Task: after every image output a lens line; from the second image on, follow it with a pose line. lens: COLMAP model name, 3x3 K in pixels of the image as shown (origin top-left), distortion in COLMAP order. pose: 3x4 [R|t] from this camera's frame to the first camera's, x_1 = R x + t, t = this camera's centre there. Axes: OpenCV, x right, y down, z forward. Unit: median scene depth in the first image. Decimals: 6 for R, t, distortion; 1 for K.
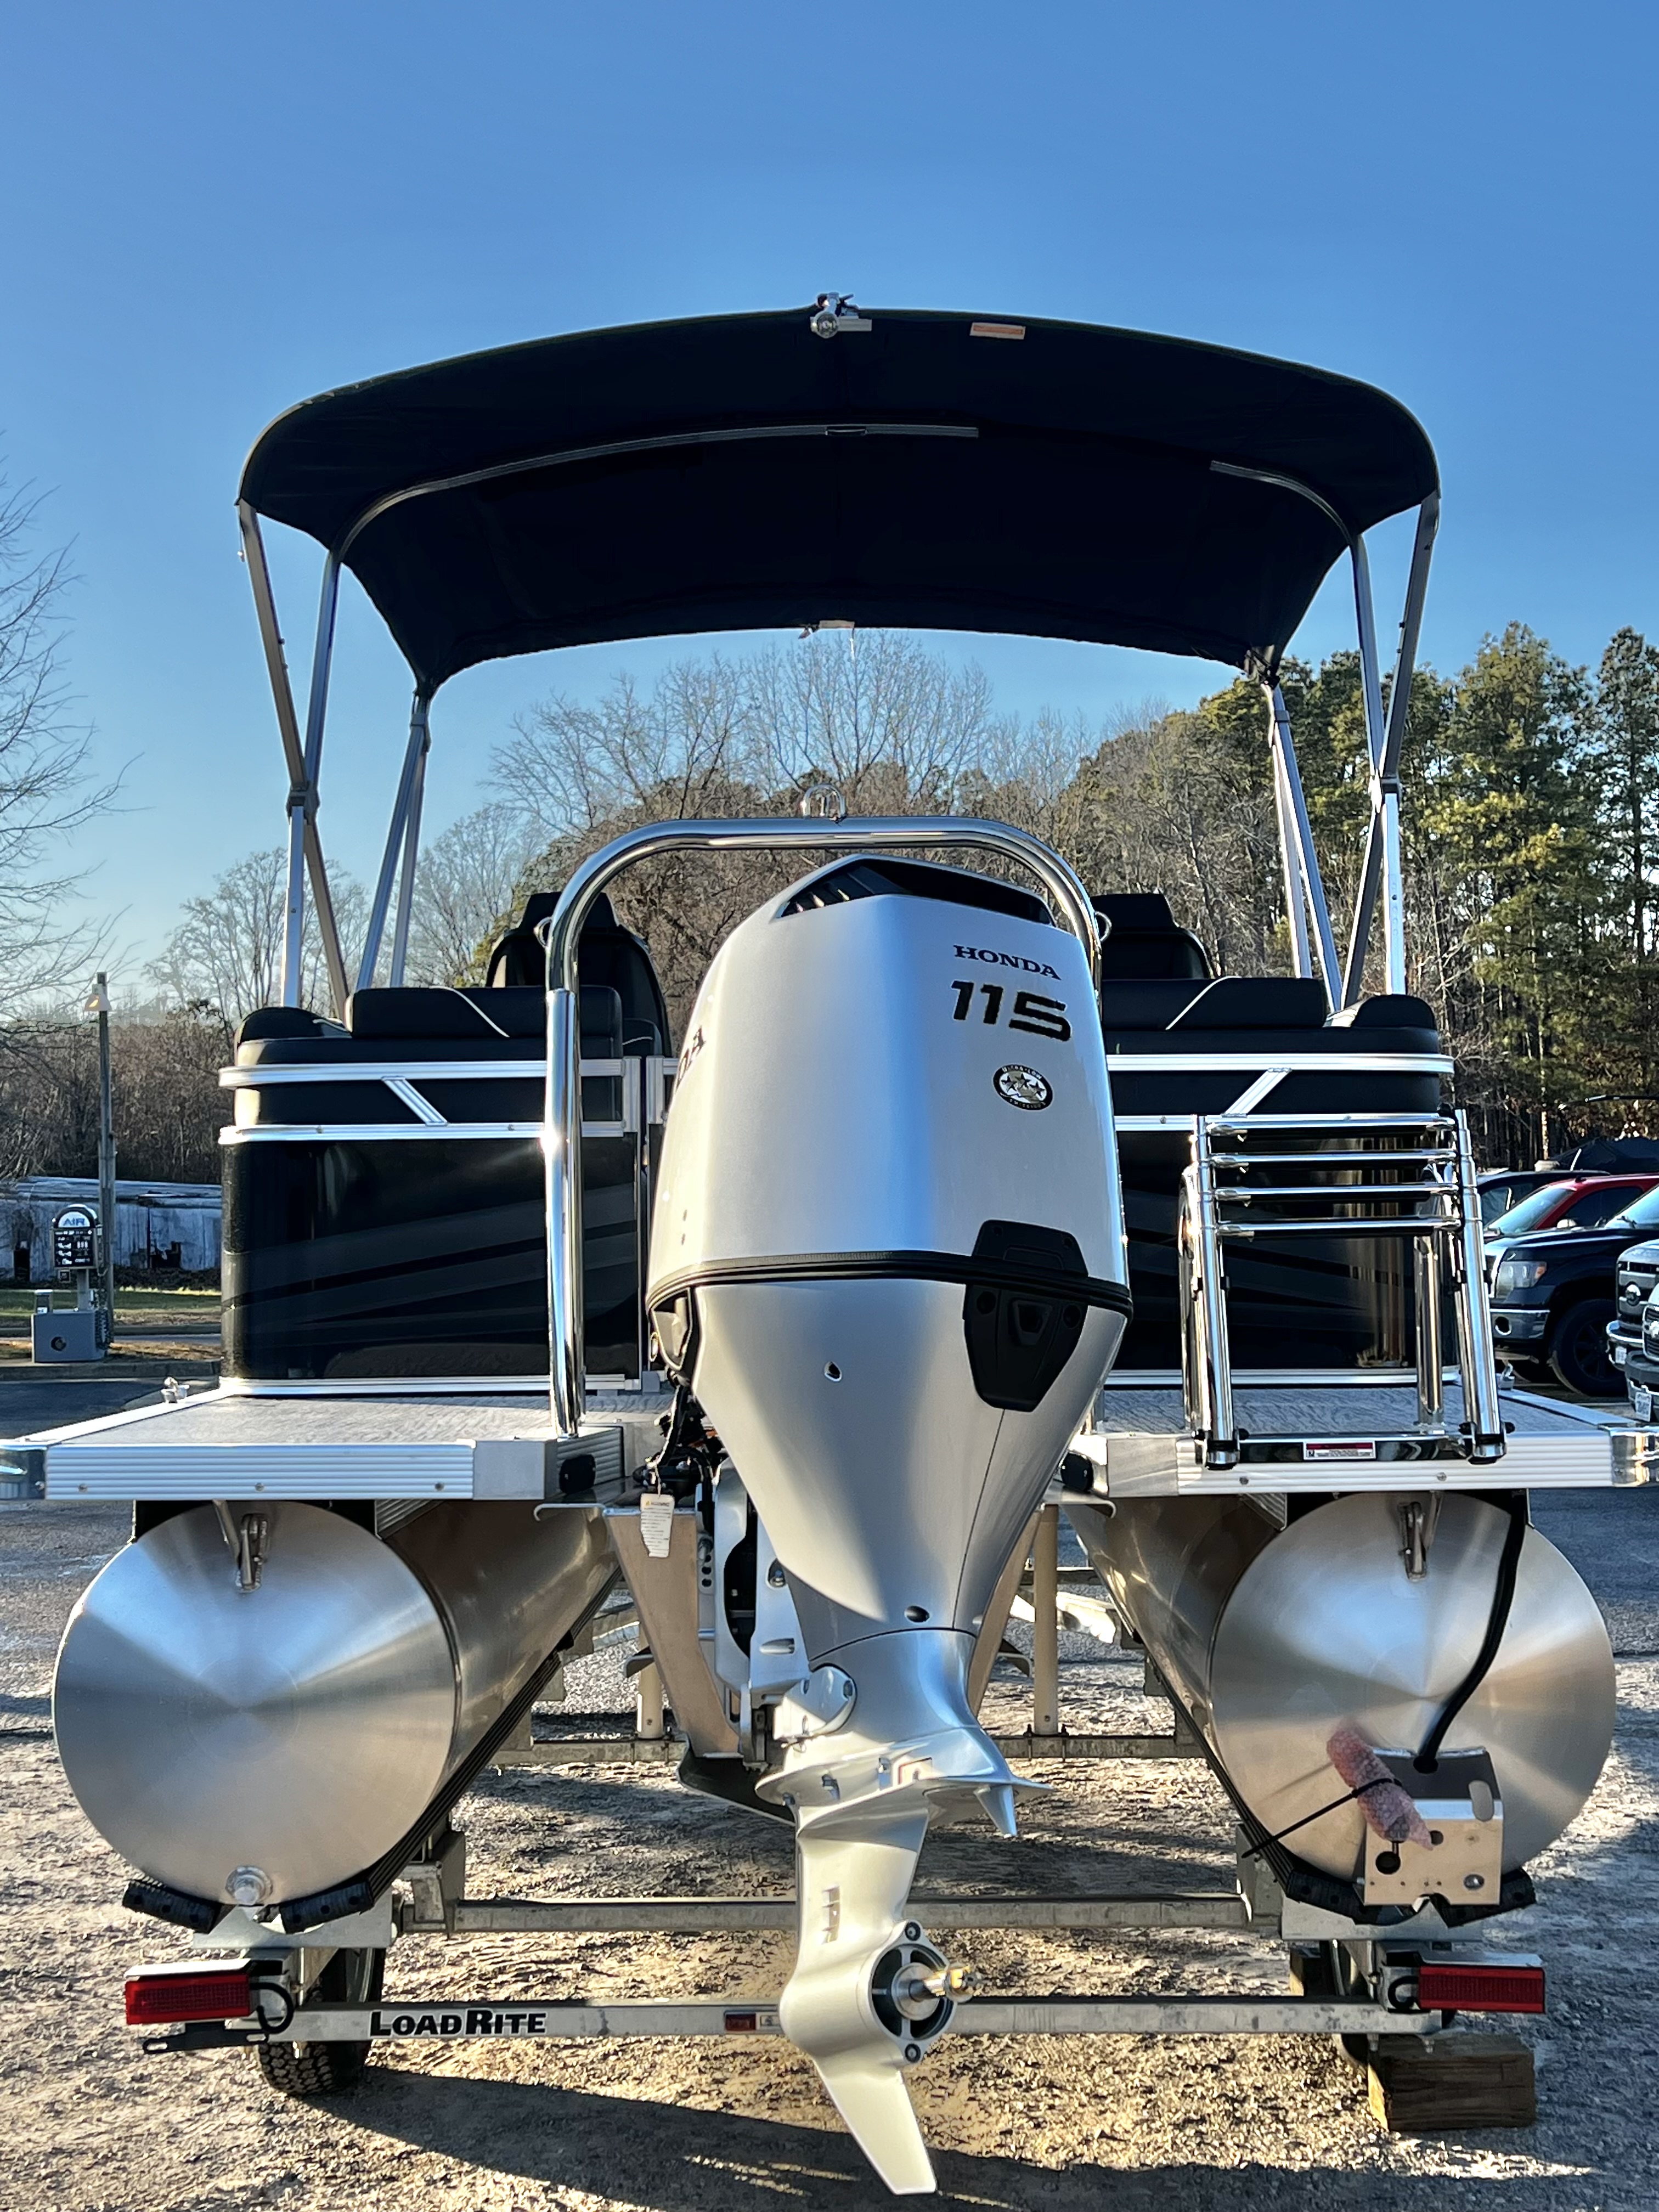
lens RADIAL K [[3008.7, 0, 829.5], [0, 3008.7, 1106.0], [0, 0, 1]] dist [0.165250, -0.093032]
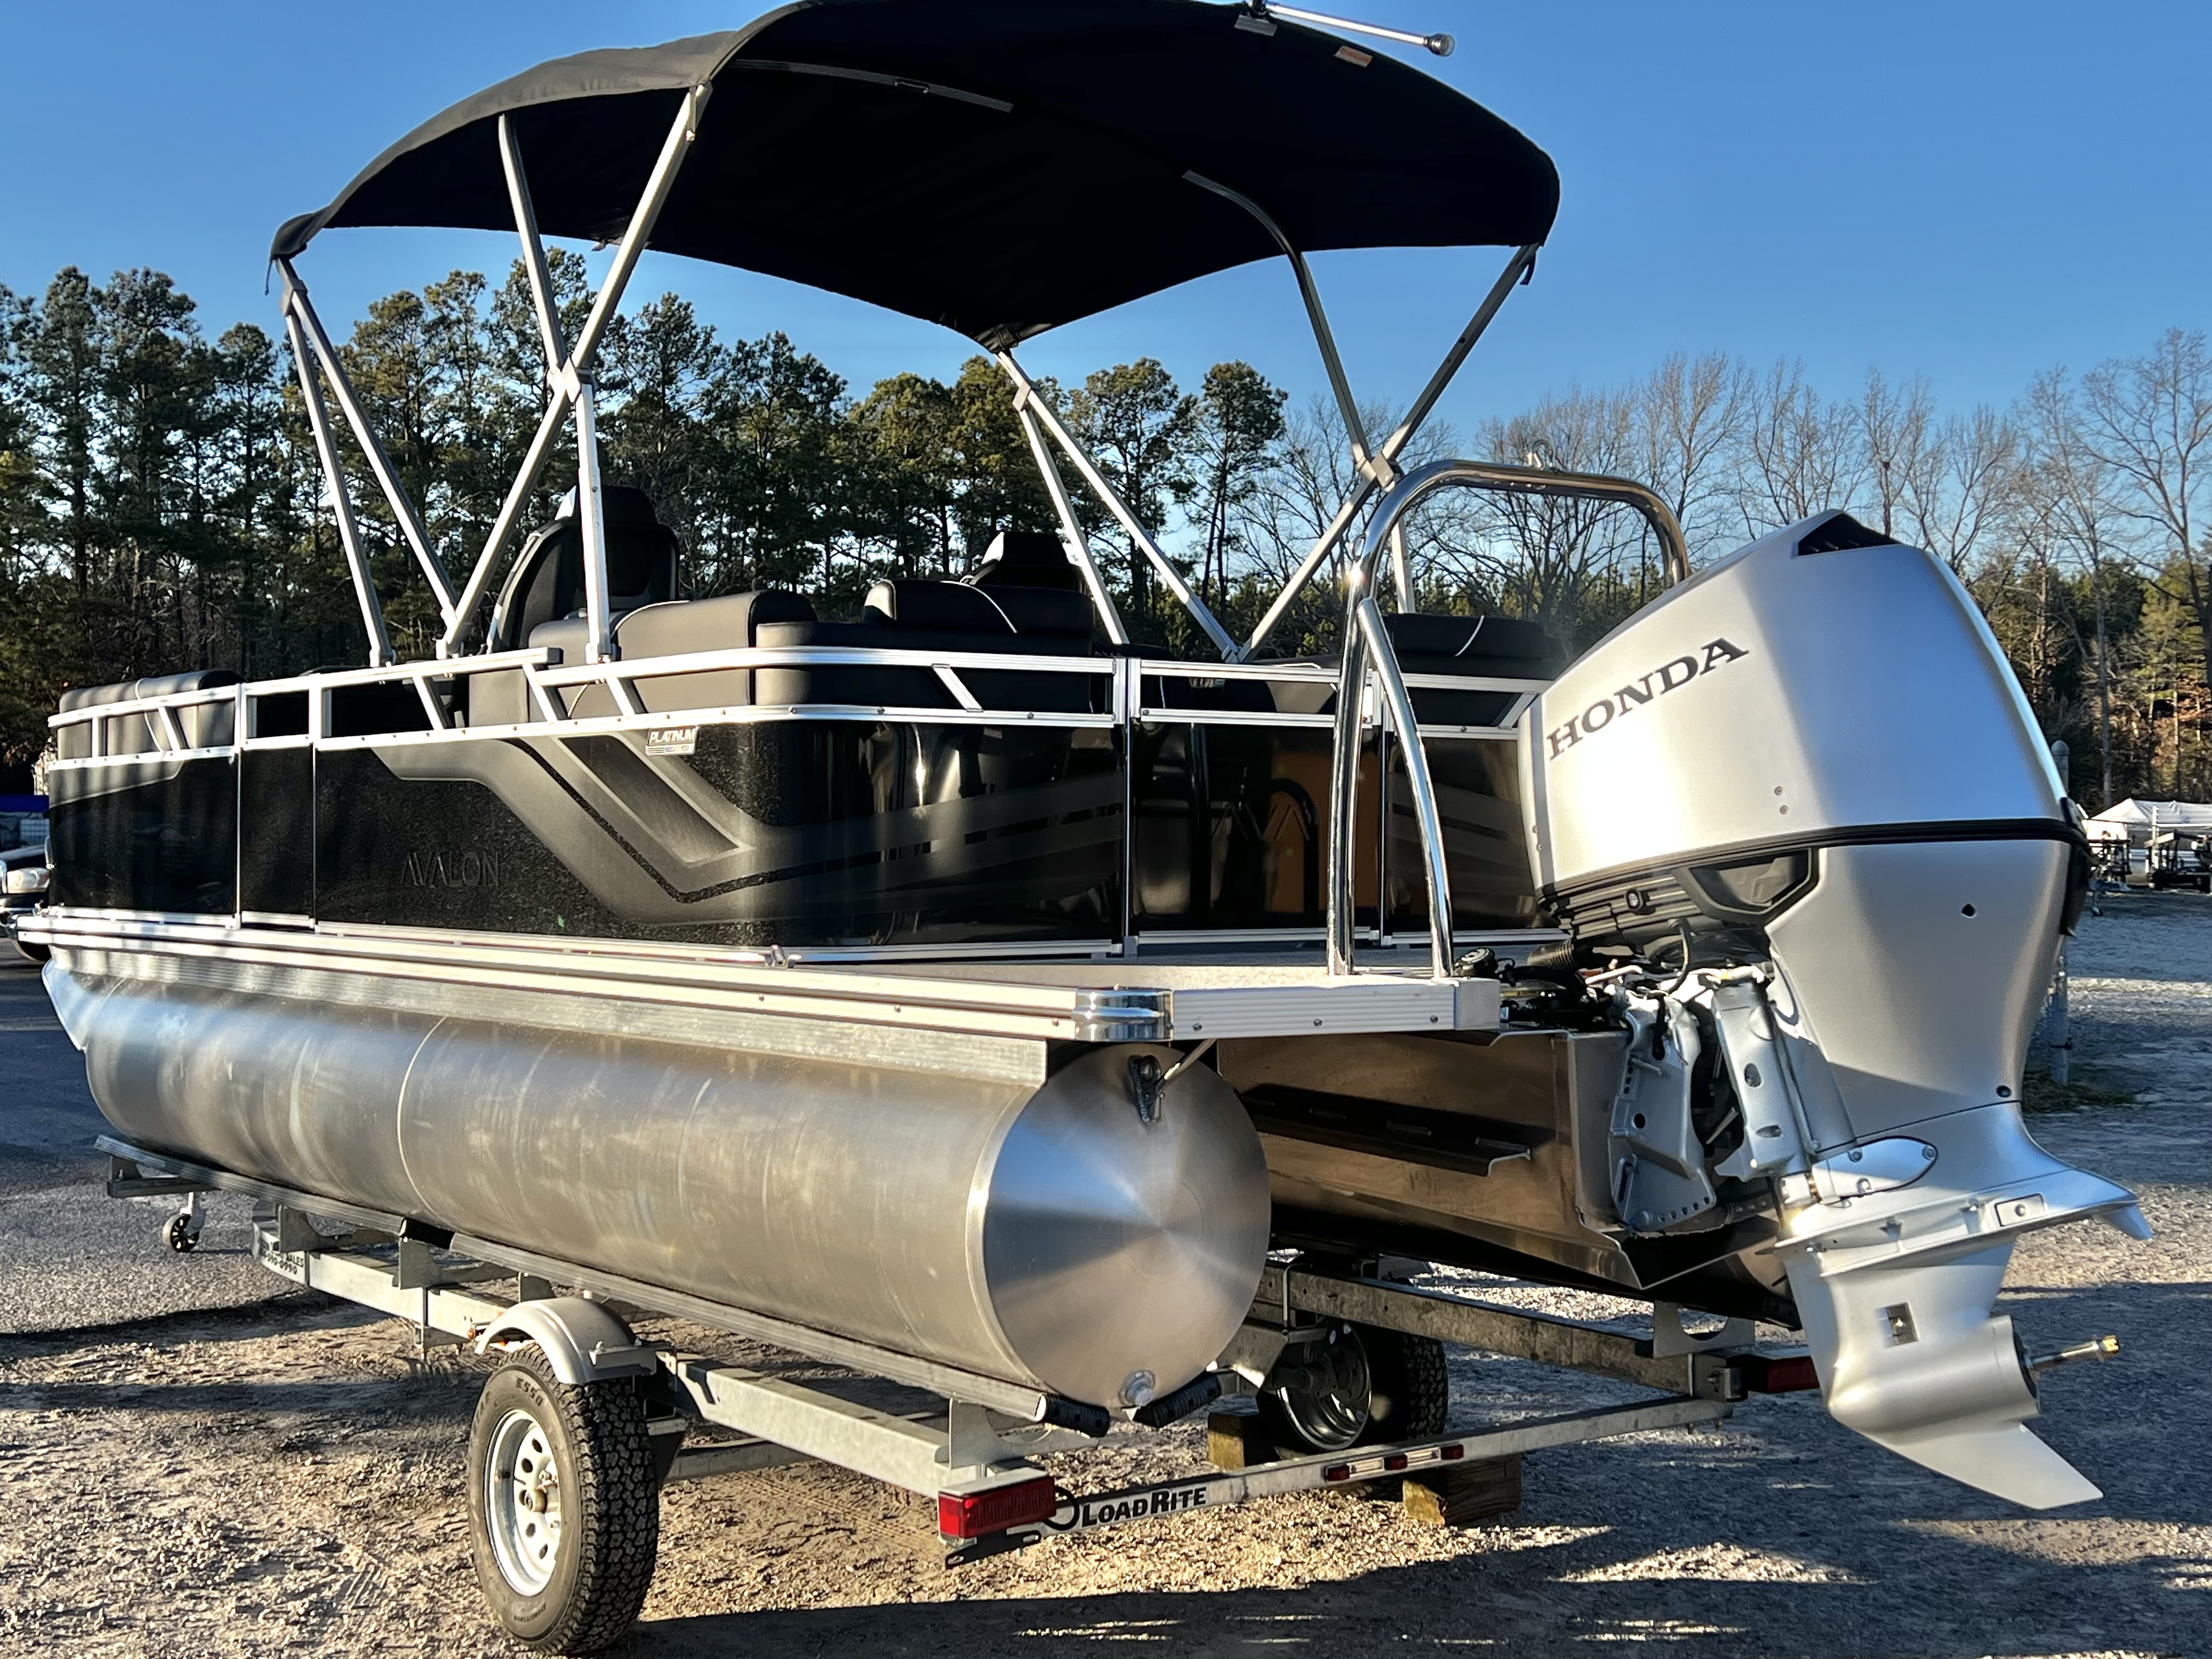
lens RADIAL K [[2809.6, 0, 1107.8], [0, 2809.6, 836.5], [0, 0, 1]] dist [0.151611, -0.014132]
pose [[0.795681, 0.008199, 0.605660, -0.701743], [-0.028613, 0.999301, 0.024062, 0.025490], [-0.605039, -0.036475, 0.795360, 0.168039]]
